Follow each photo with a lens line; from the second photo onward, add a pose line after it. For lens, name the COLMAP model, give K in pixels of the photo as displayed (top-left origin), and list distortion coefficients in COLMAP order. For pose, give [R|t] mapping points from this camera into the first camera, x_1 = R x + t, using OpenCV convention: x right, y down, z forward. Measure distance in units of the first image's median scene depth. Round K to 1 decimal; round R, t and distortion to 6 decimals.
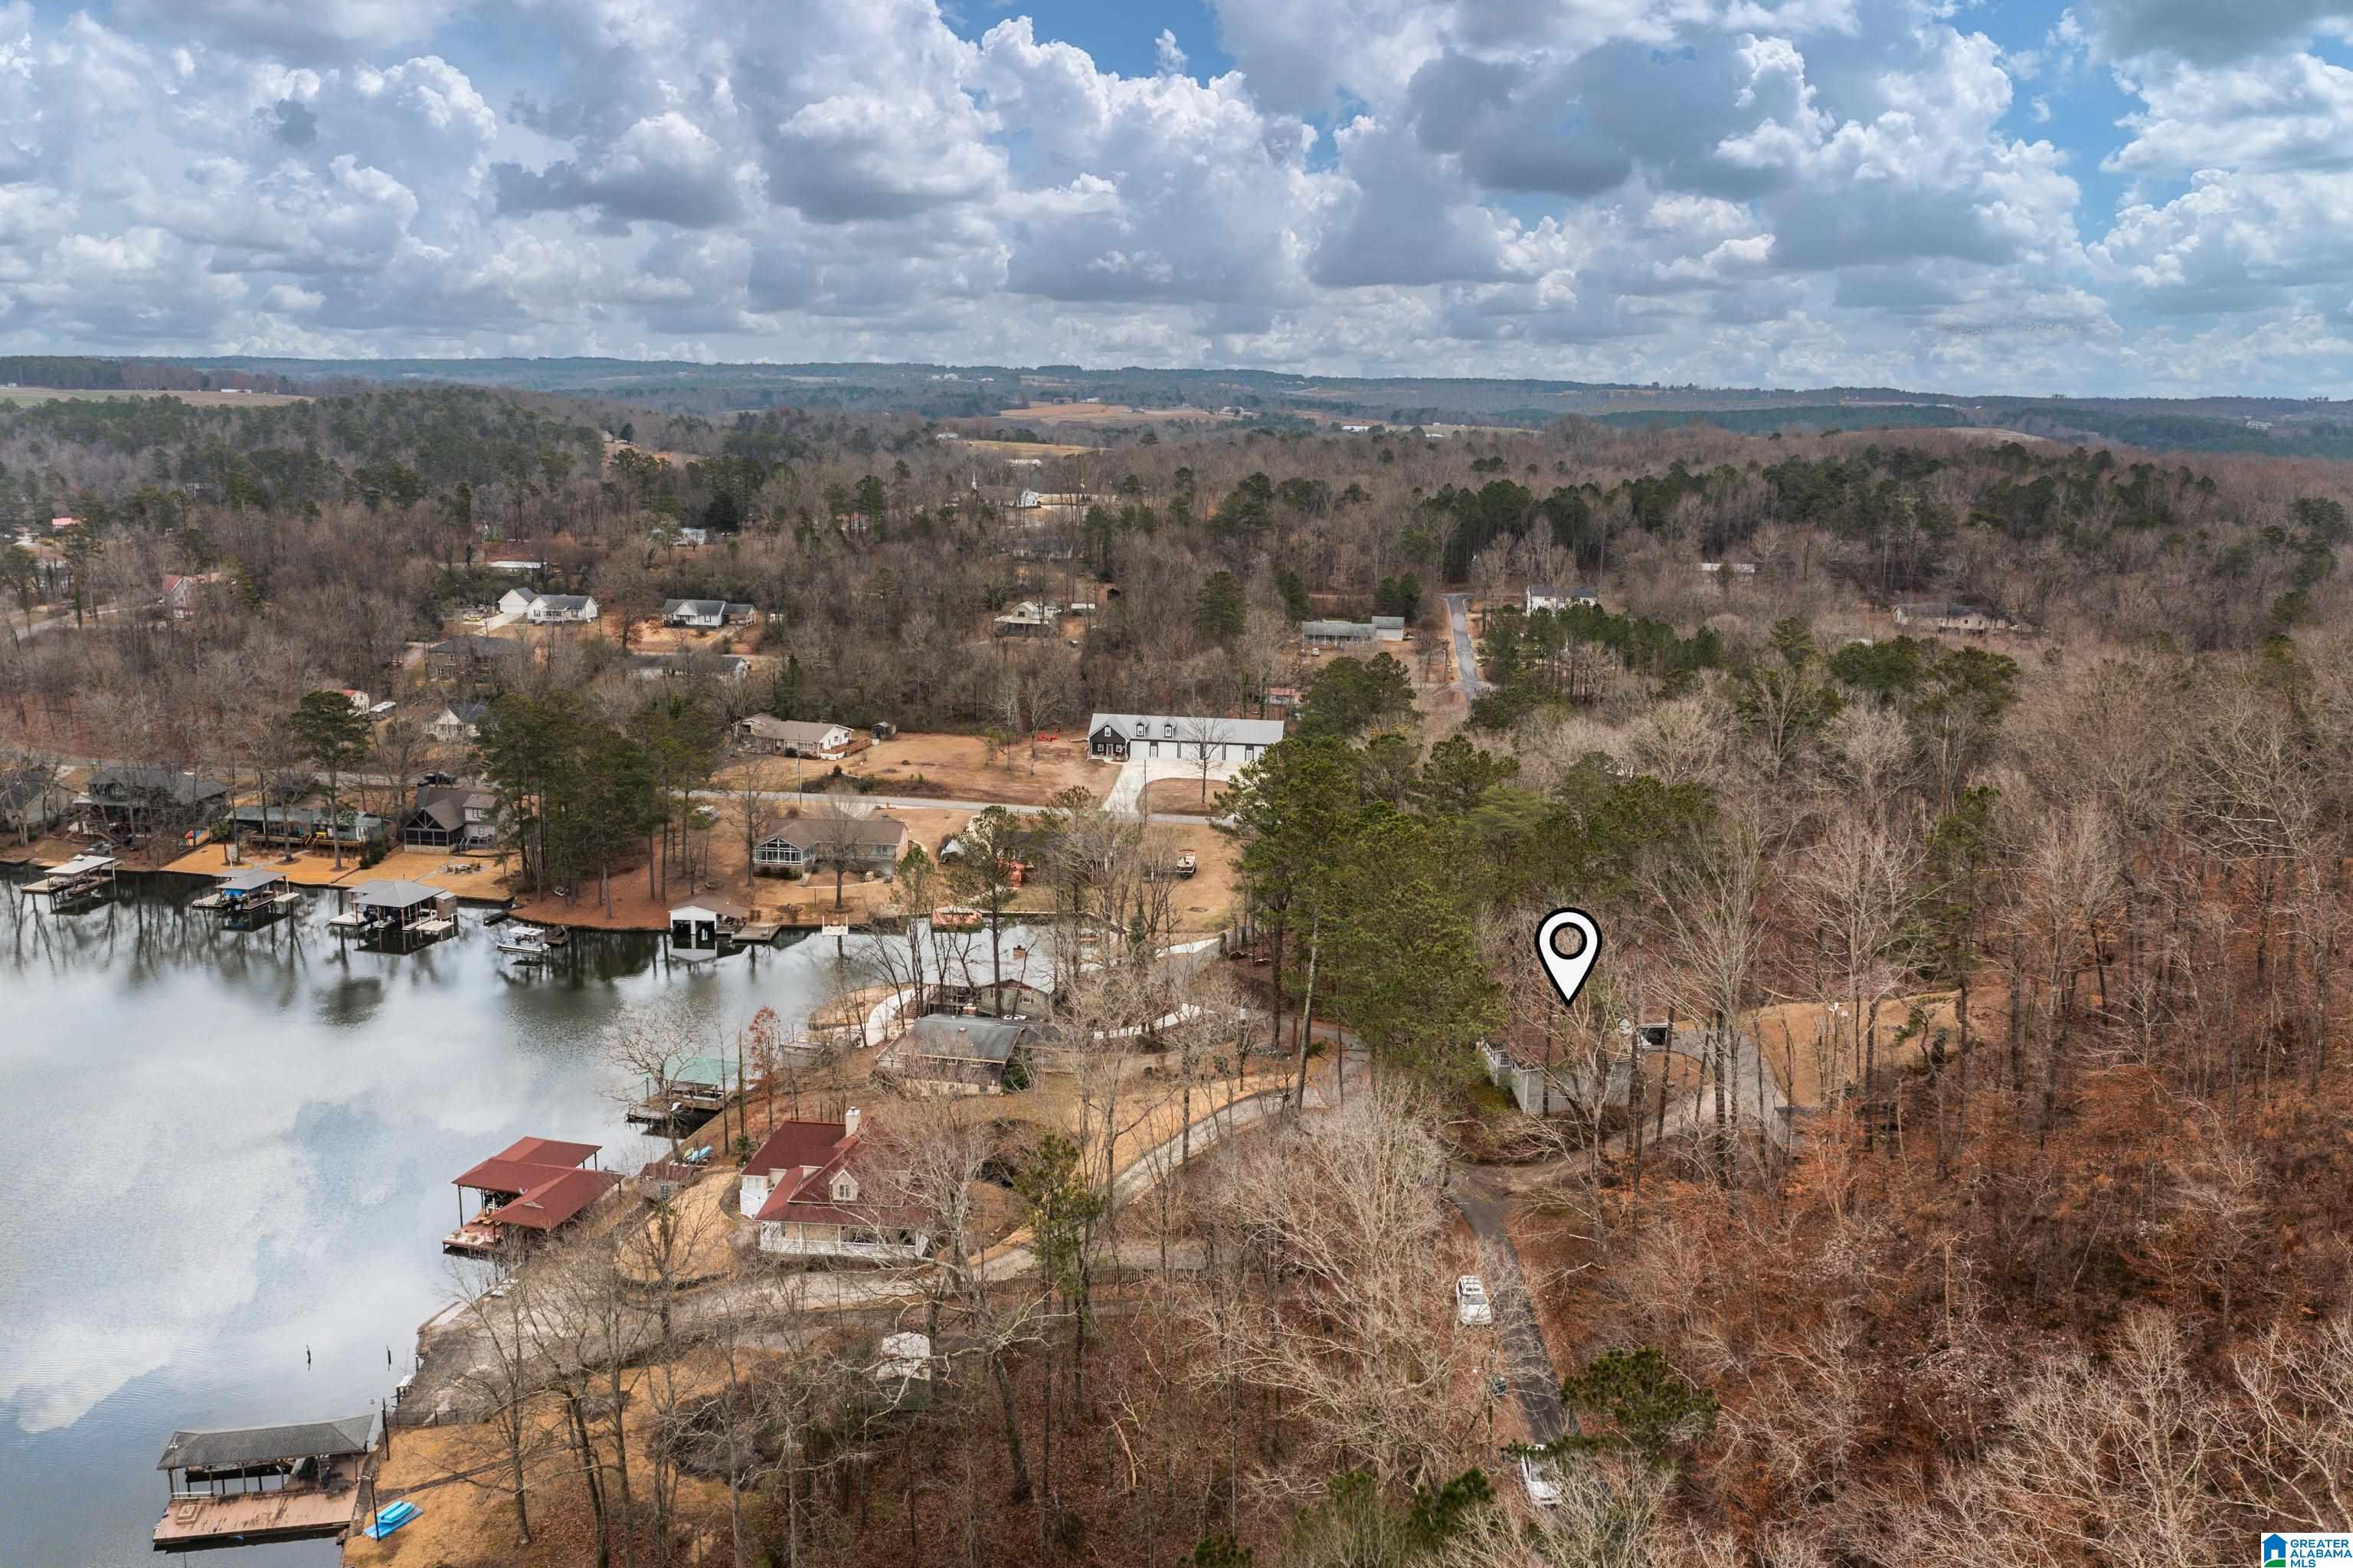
lens RADIAL K [[1861.5, 0, 1176.5], [0, 1861.5, 784.0], [0, 0, 1]] dist [-0.011863, -0.006849]
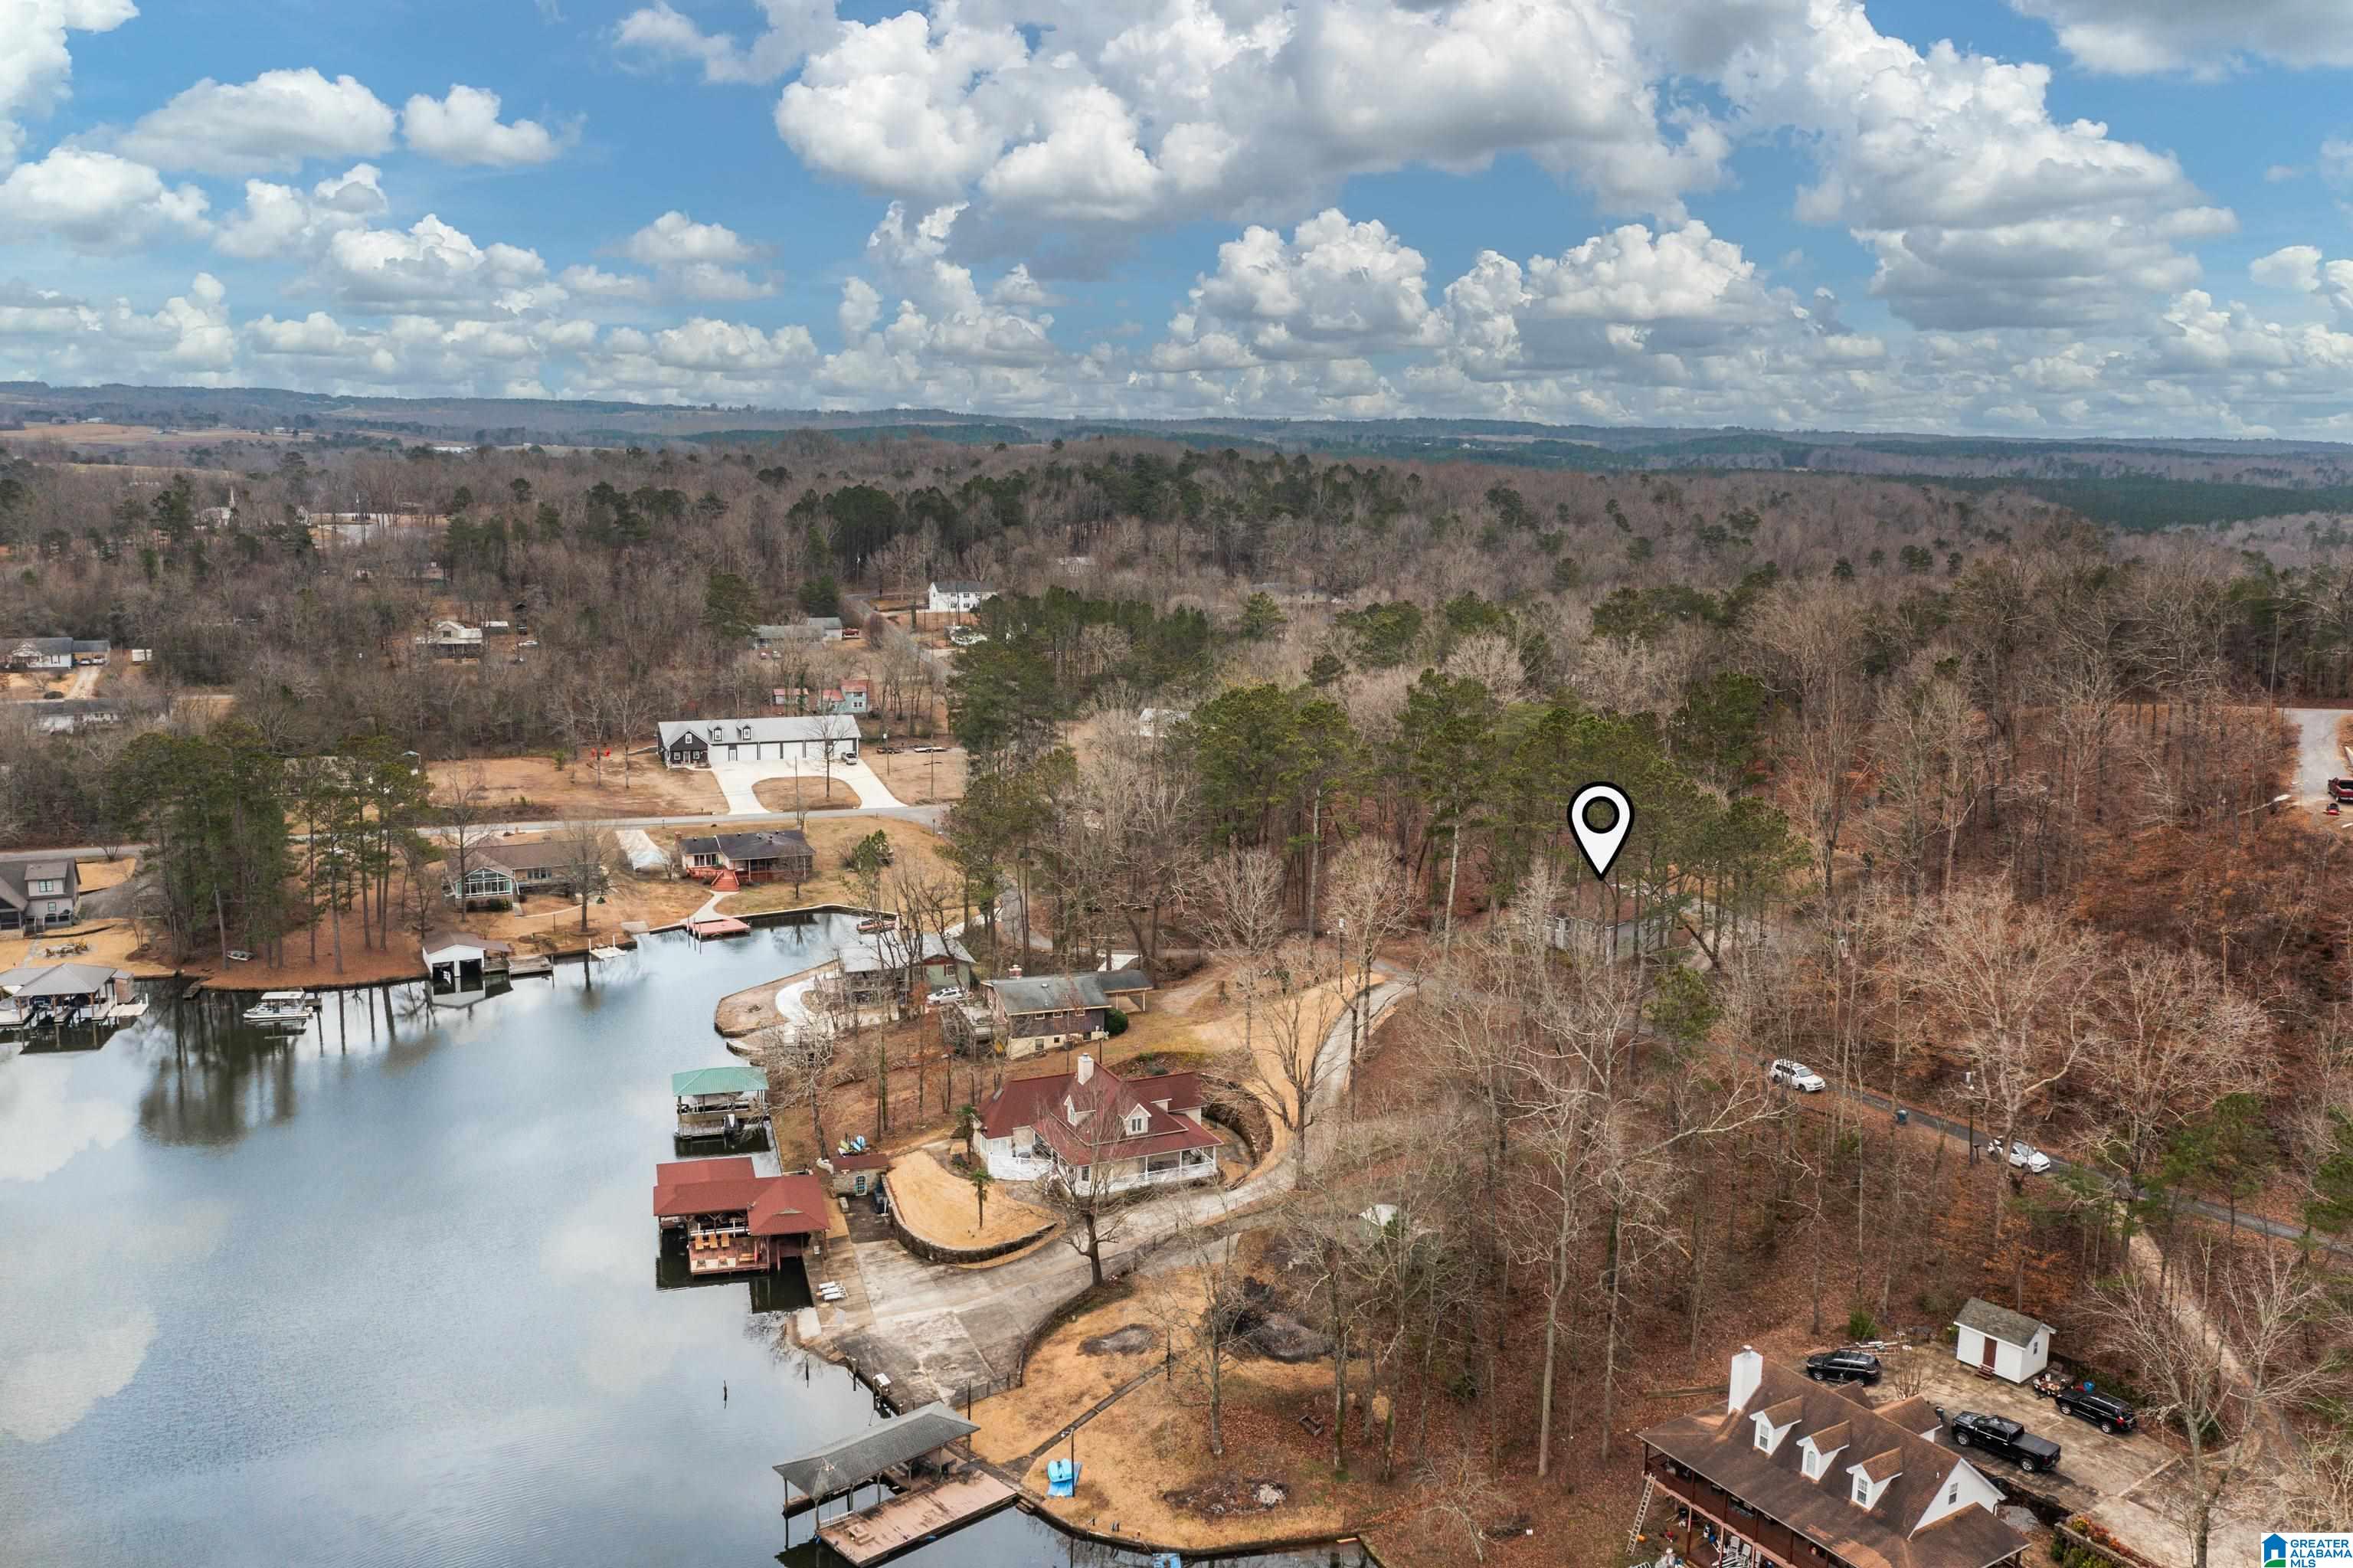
lens RADIAL K [[1861.5, 0, 1176.5], [0, 1861.5, 784.0], [0, 0, 1]] dist [-0.011863, -0.006849]
pose [[0.865819, -0.091200, 0.491975, -0.363816], [0.097681, 0.995138, 0.012567, 0.010102], [-0.490730, 0.037176, 0.870518, 0.041602]]
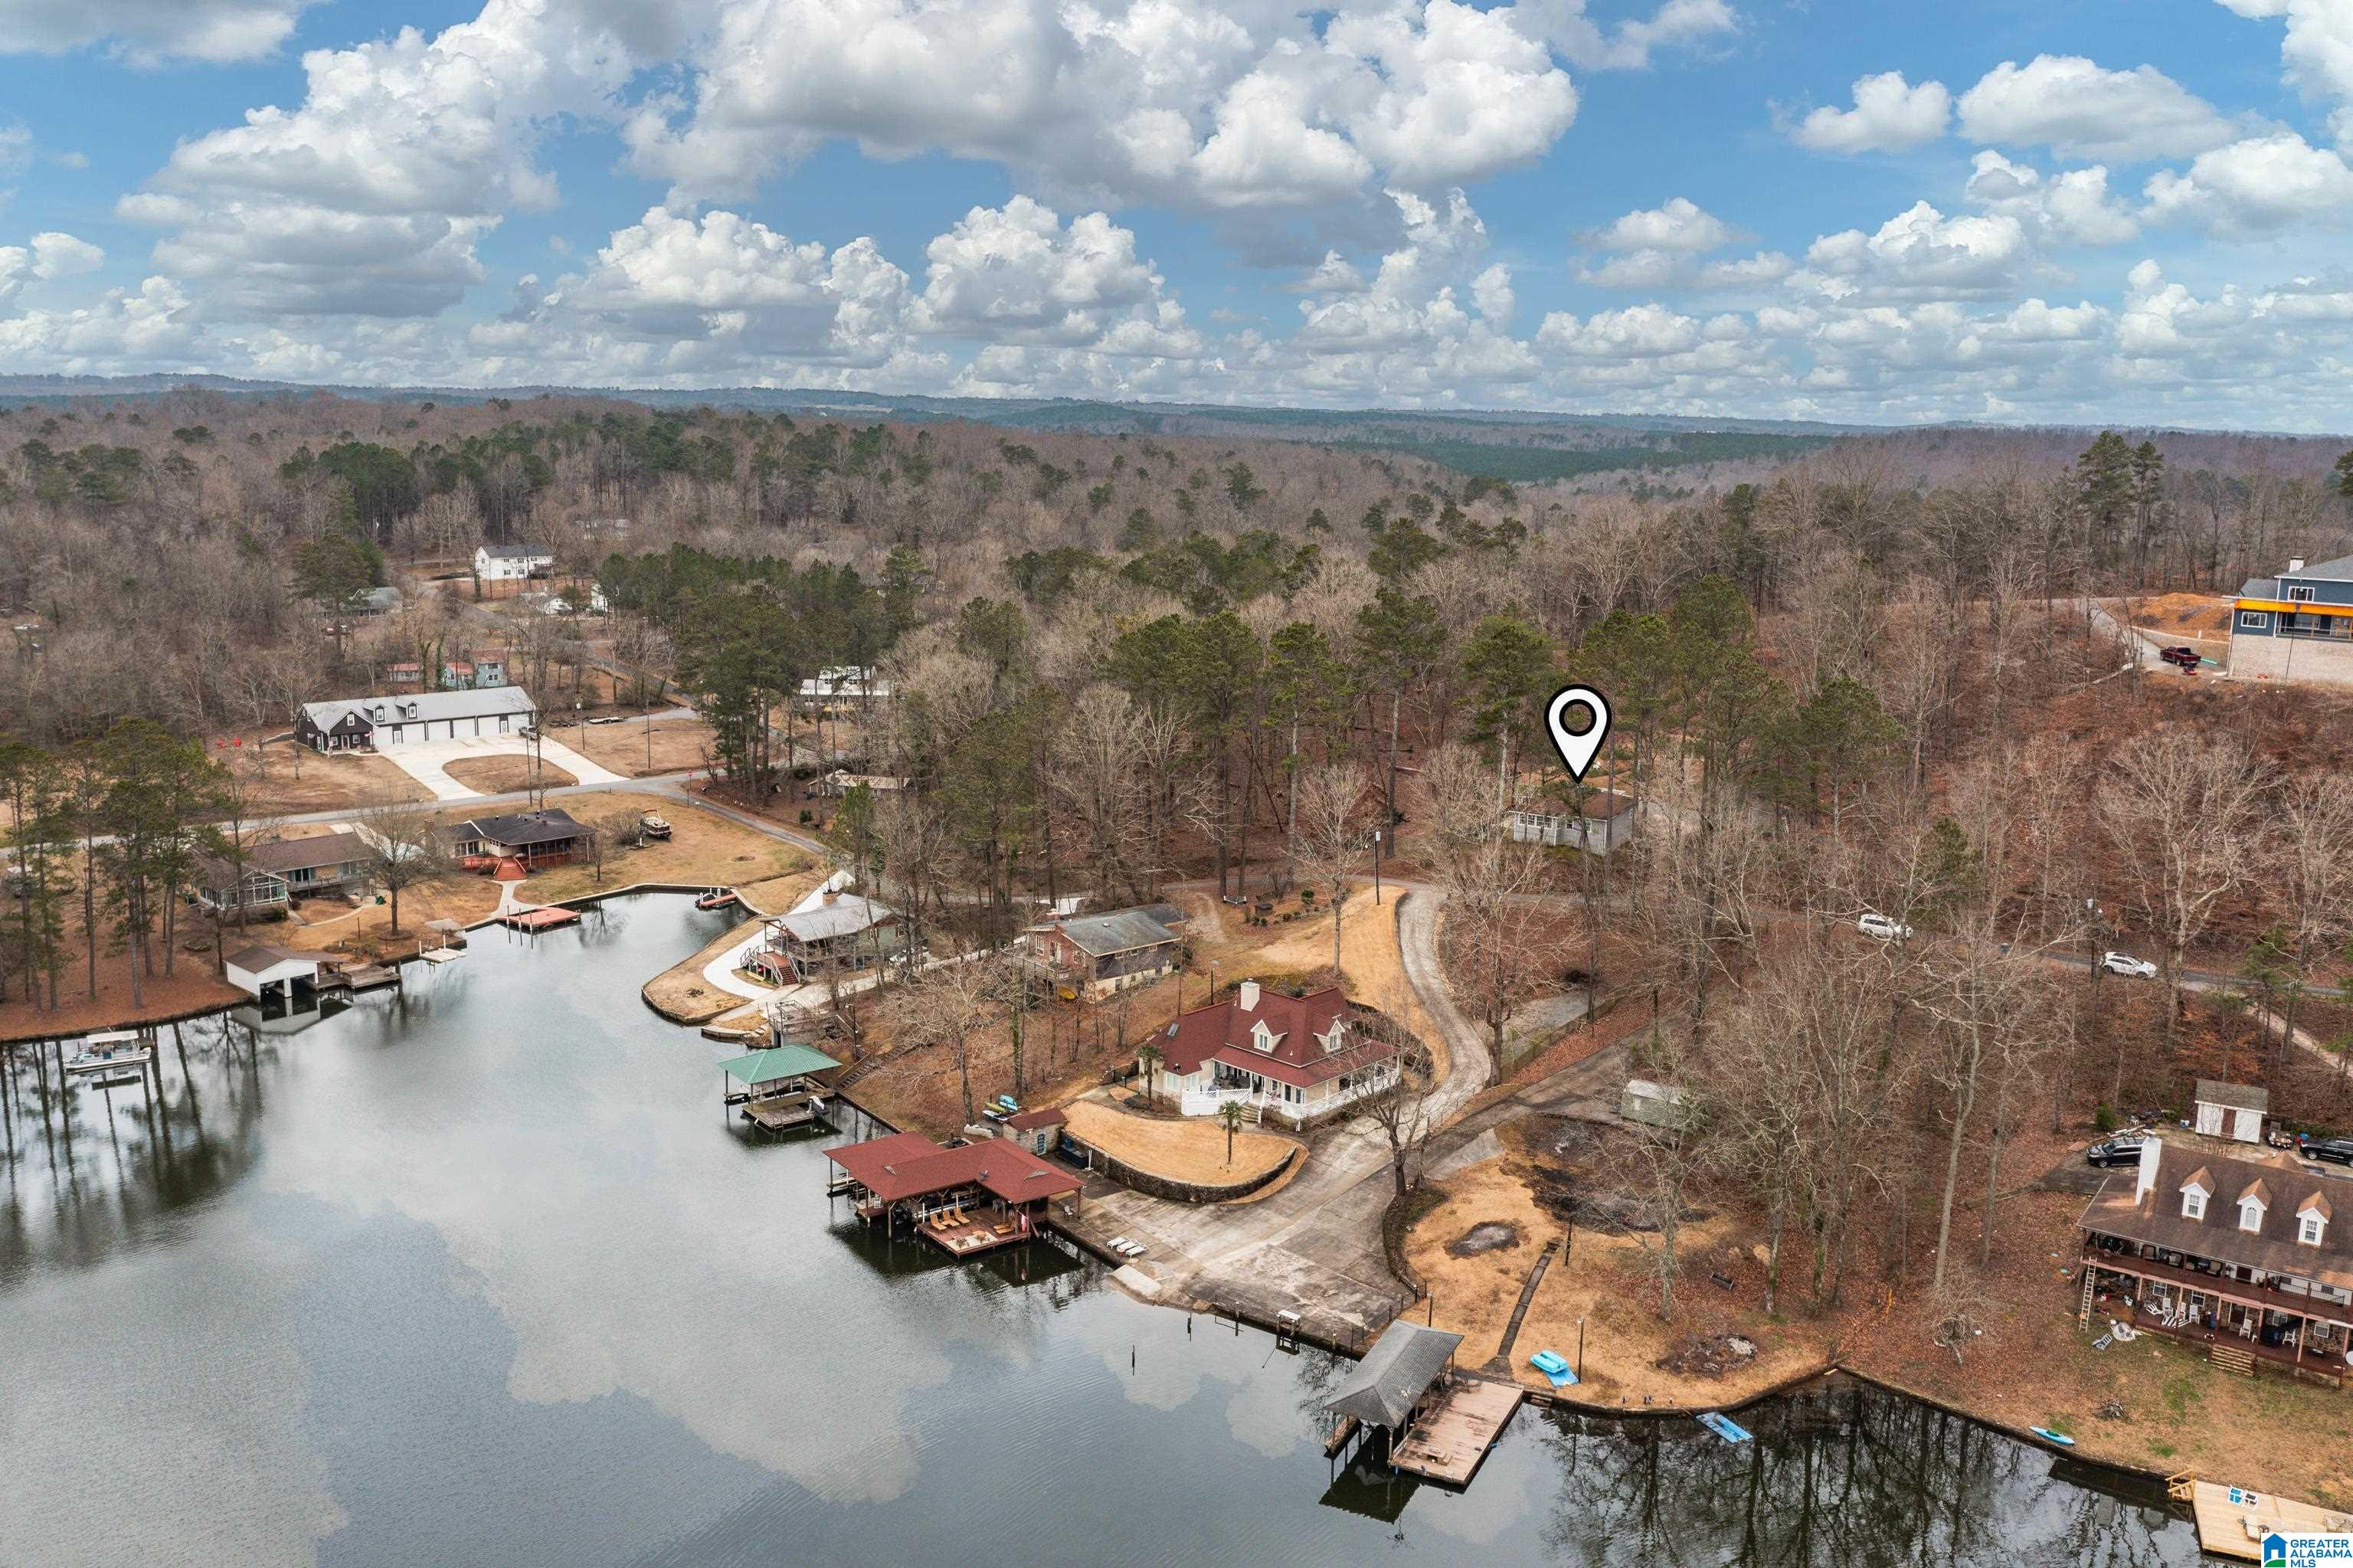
lens RADIAL K [[1865.6, 0, 1178.0], [0, 1865.6, 775.0], [0, 0, 1]] dist [-0.014337, -0.001841]
pose [[0.627129, -0.145833, 0.765141, -0.555224], [0.148336, 0.986700, 0.066481, -0.004656], [-0.764660, 0.071805, 0.640421, 0.215834]]
